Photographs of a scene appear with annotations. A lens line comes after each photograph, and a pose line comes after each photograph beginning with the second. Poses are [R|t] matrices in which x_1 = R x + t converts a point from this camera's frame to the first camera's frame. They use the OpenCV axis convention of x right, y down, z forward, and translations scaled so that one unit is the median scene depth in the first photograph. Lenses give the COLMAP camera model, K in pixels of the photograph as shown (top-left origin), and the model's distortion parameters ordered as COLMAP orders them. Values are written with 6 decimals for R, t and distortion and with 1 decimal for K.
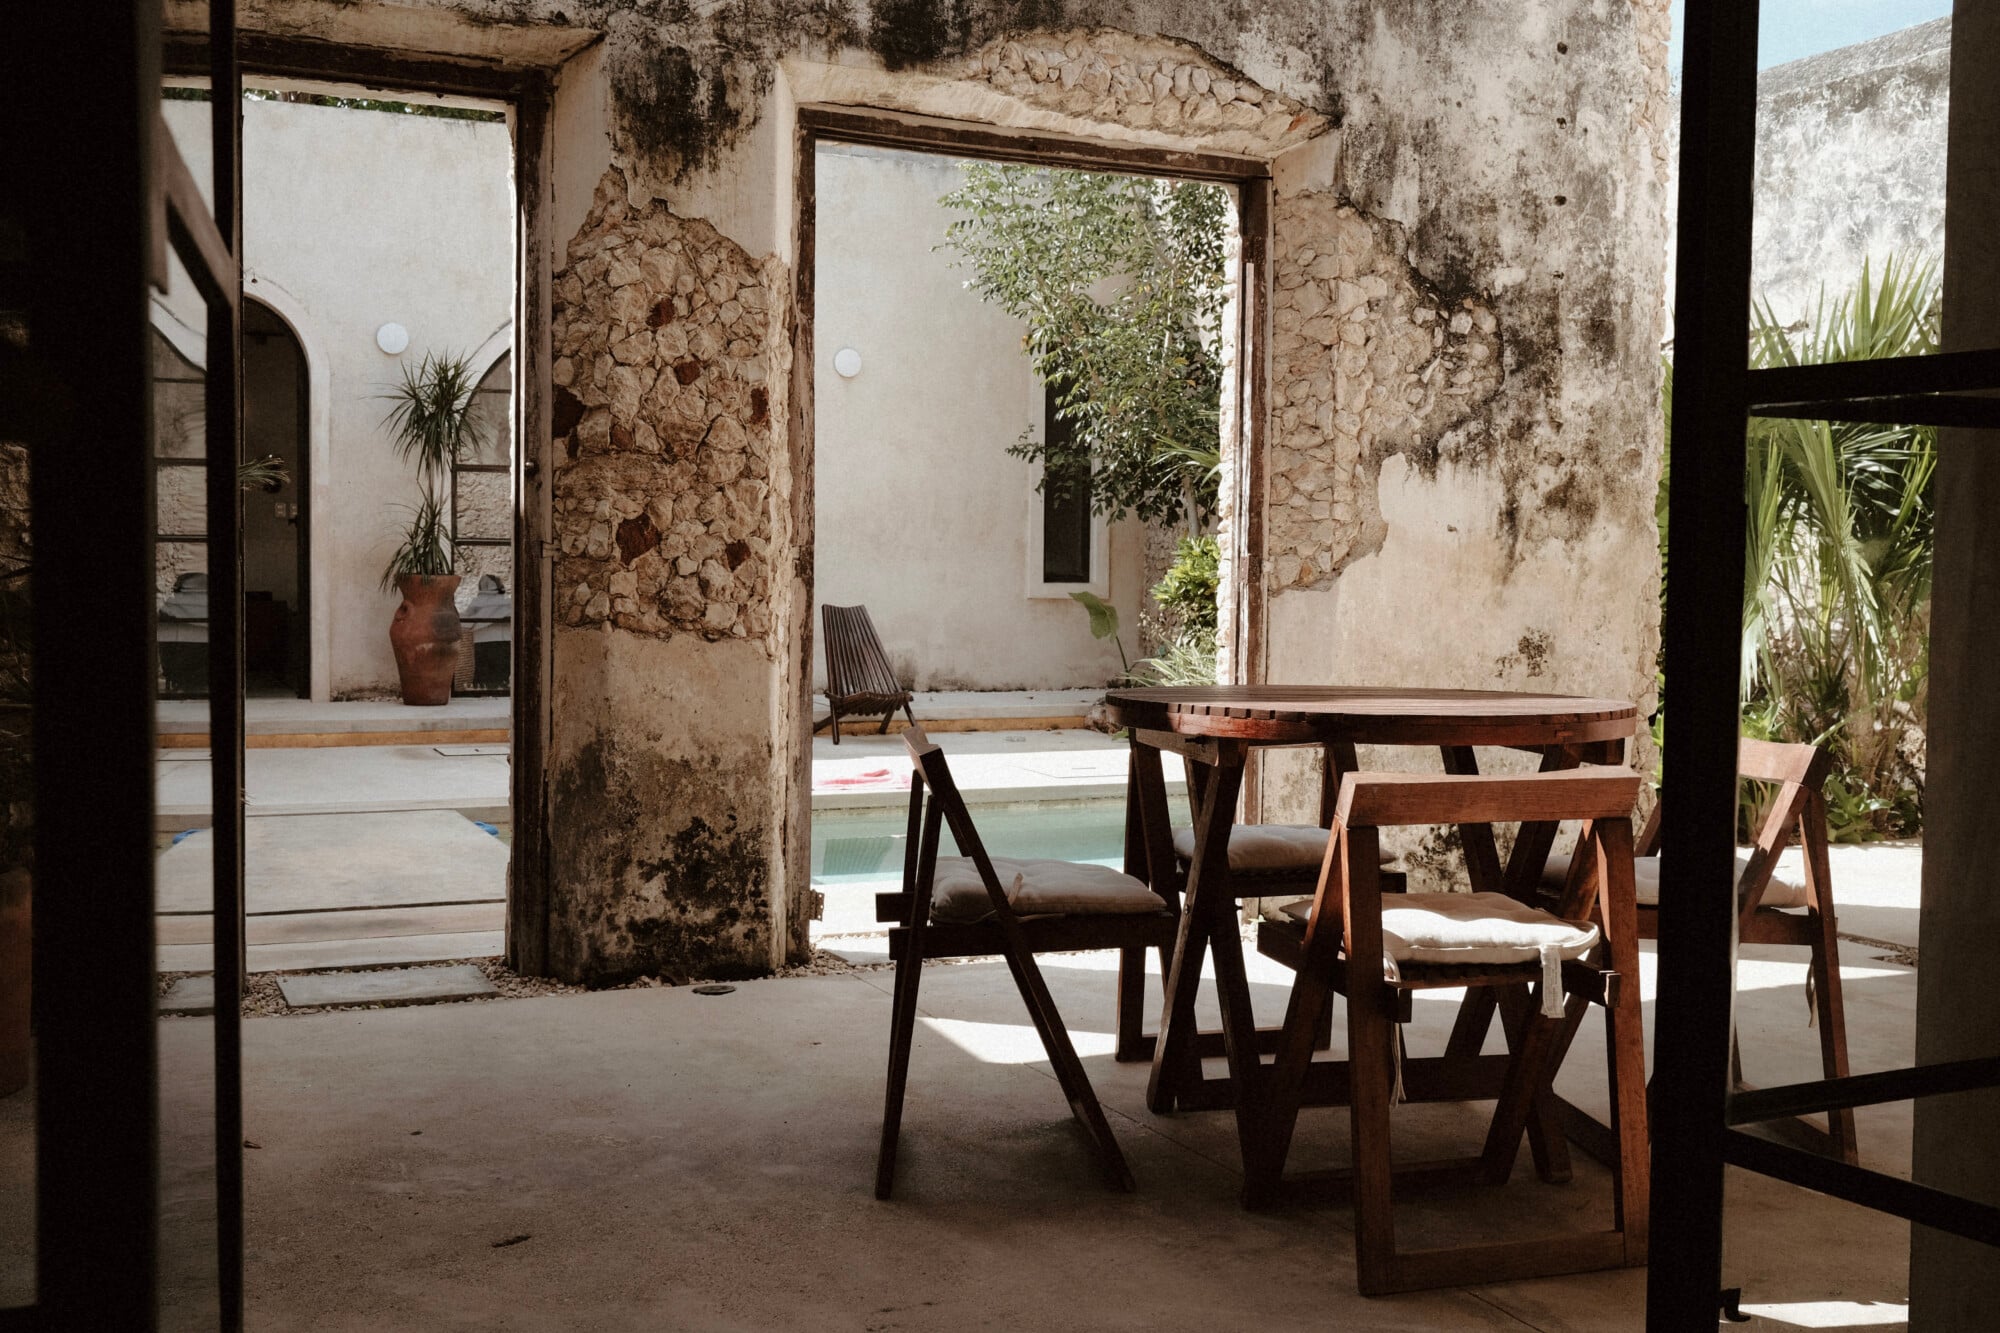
lens RADIAL K [[2029.7, 0, 1000.0], [0, 2029.7, 666.5], [0, 0, 1]] dist [-0.068475, 0.164255]
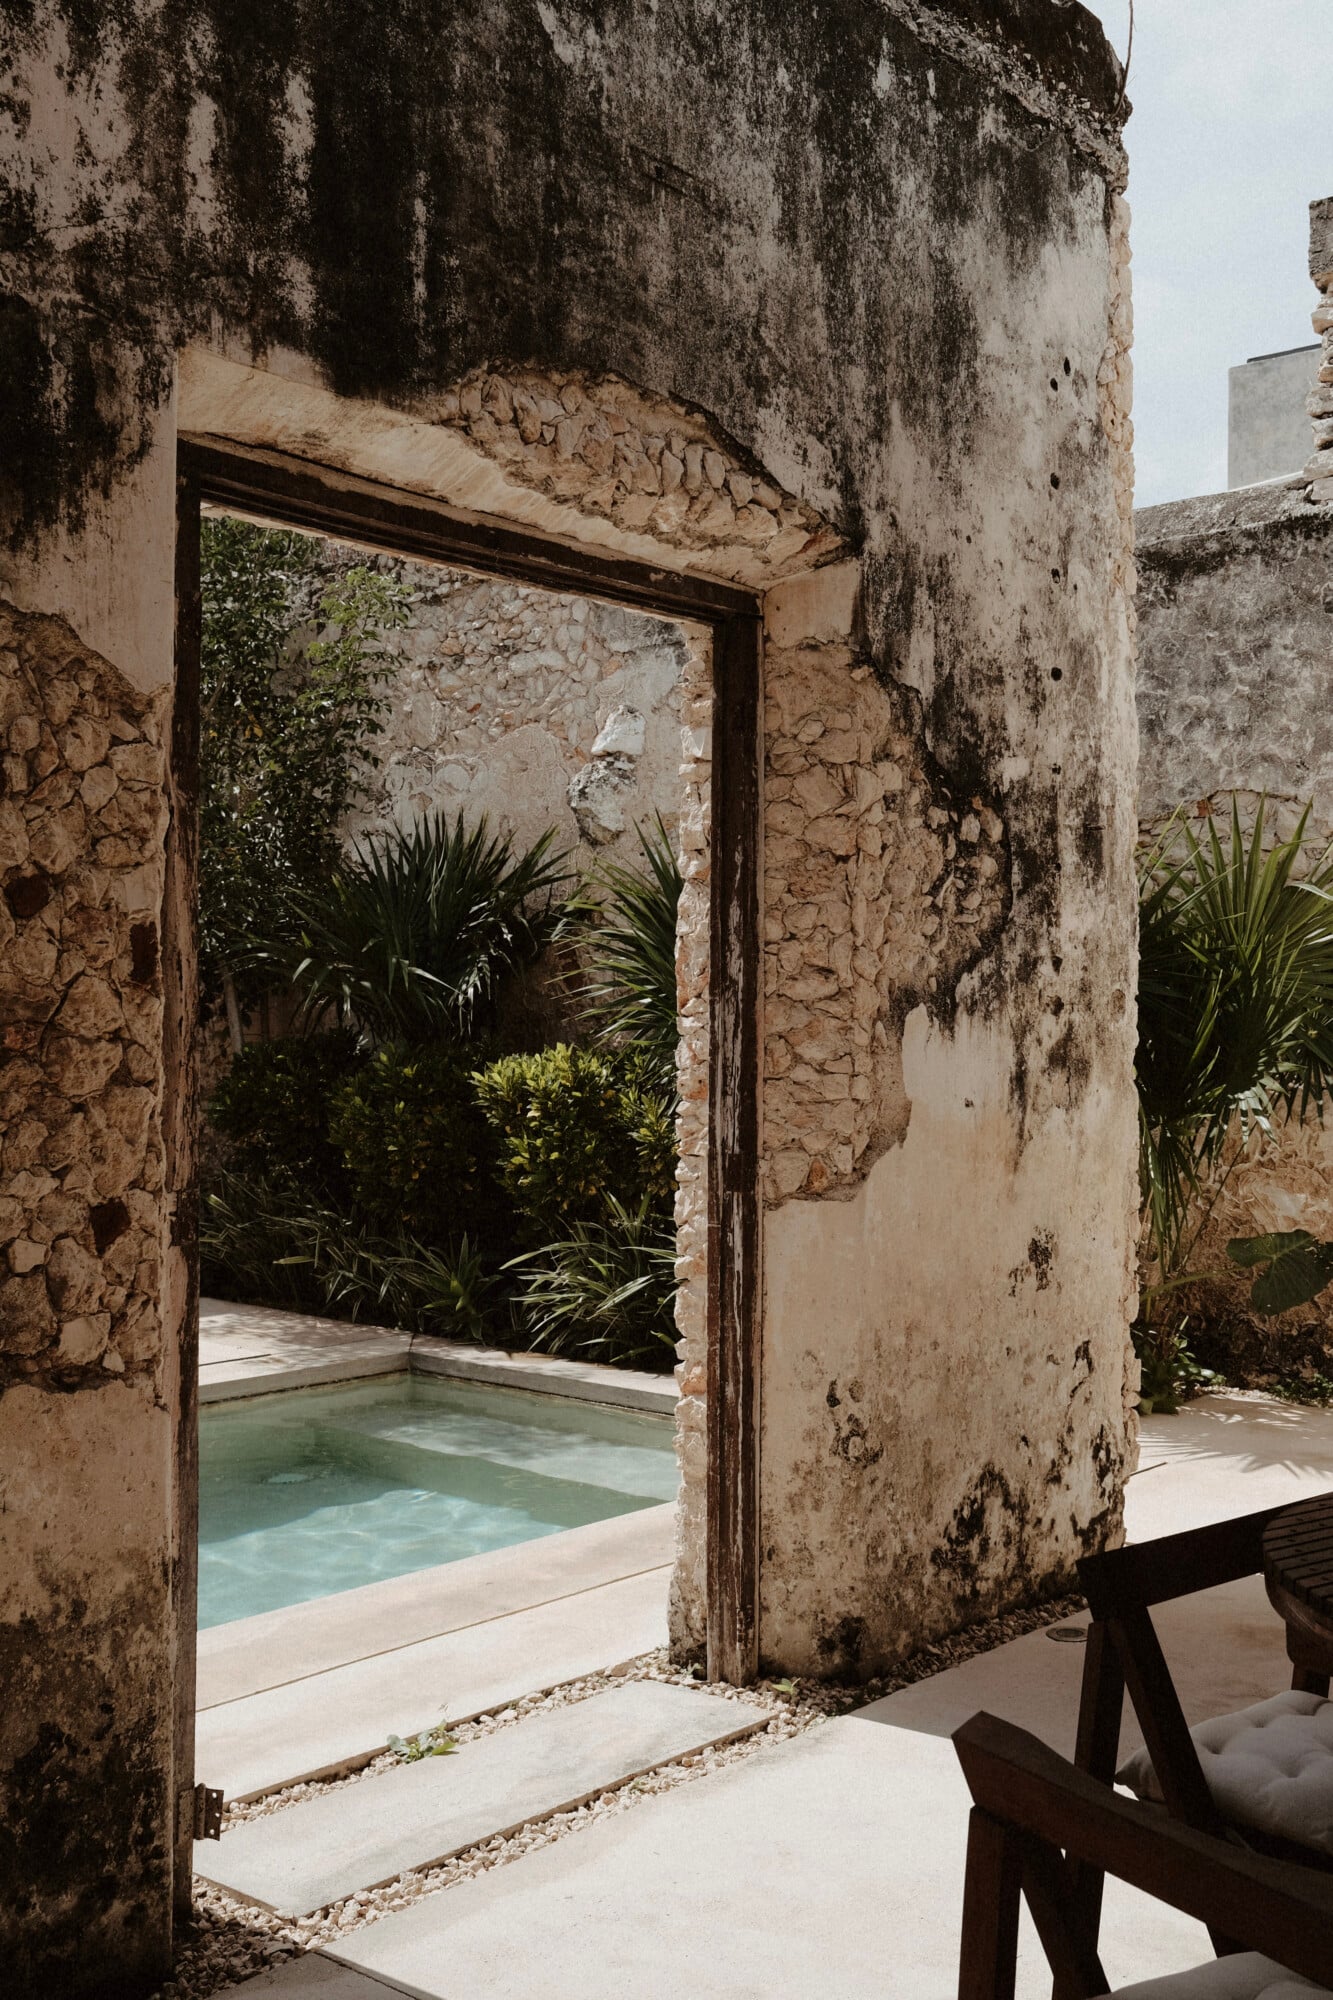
lens RADIAL K [[2029.7, 0, 666.5], [0, 2029.7, 1000.0], [0, 0, 1]] dist [-0.068475, 0.164255]
pose [[0.897833, -0.008156, 0.440260, -0.210928], [0.033372, 0.998213, -0.049565, -0.075523], [-0.439070, 0.059193, 0.896501, 0.393577]]
